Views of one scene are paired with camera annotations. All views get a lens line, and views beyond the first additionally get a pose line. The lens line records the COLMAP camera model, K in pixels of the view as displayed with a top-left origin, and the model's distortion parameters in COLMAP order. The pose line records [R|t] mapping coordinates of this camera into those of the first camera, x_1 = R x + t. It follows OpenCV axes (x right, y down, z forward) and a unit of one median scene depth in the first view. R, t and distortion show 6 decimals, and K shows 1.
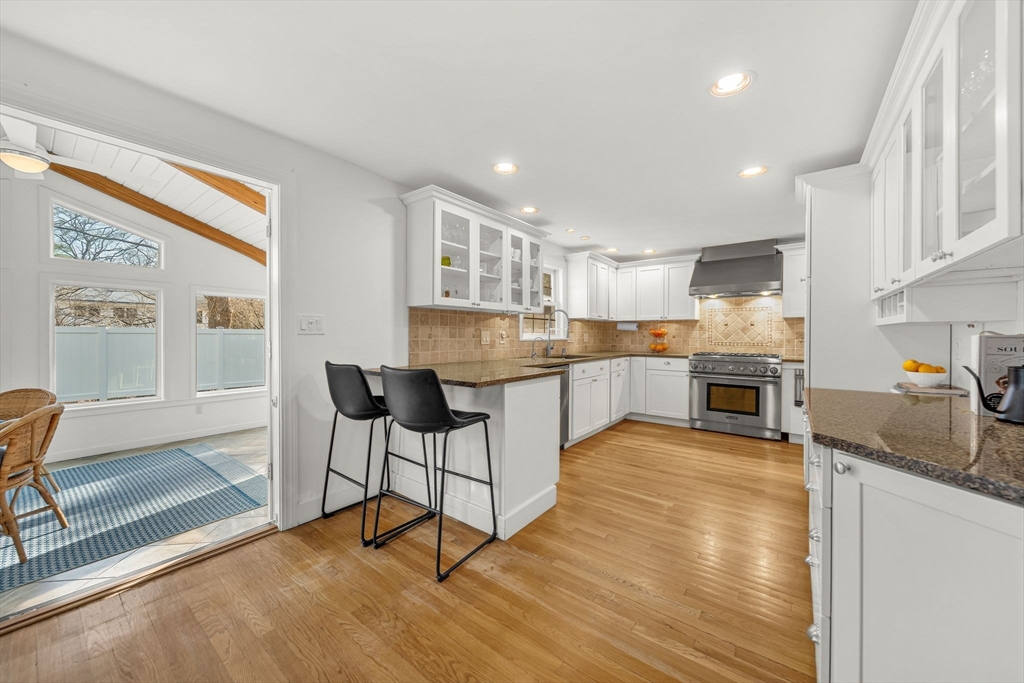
lens RADIAL K [[361.1, 0, 509.4], [0, 361.1, 337.9], [0, 0, 1]] dist [-0.003590, -0.000464]
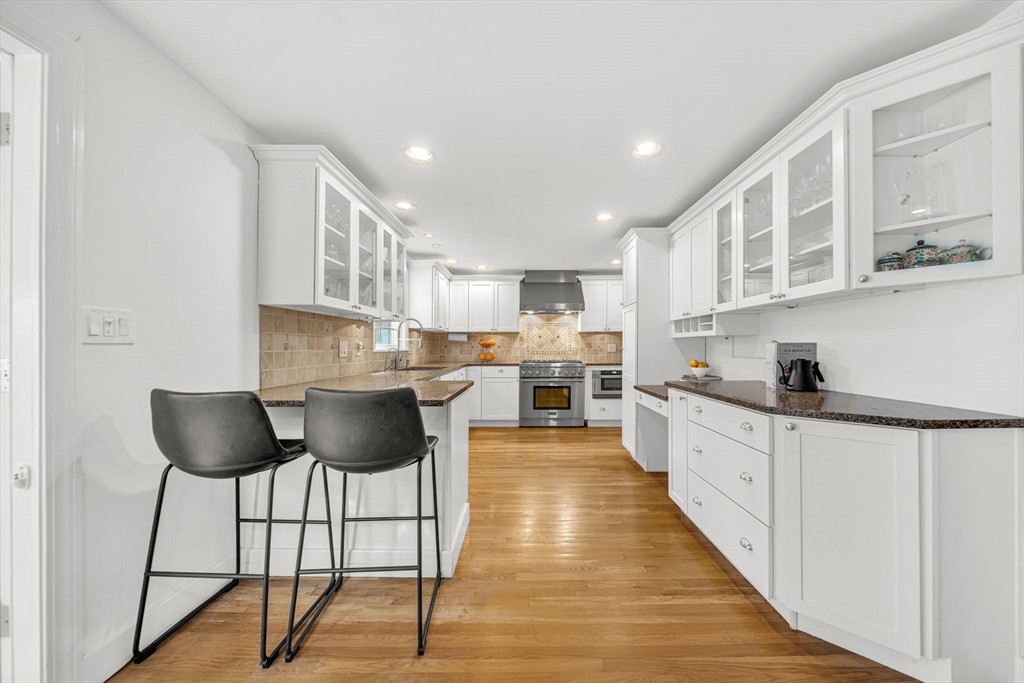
lens RADIAL K [[361.1, 0, 517.8], [0, 361.1, 345.4], [0, 0, 1]] dist [-0.003590, -0.000464]
pose [[0.801125, -0.002727, 0.598491, -0.271070], [0.009600, 0.999920, -0.008295, 0.002375], [-0.598420, 0.012391, 0.801087, 0.125061]]
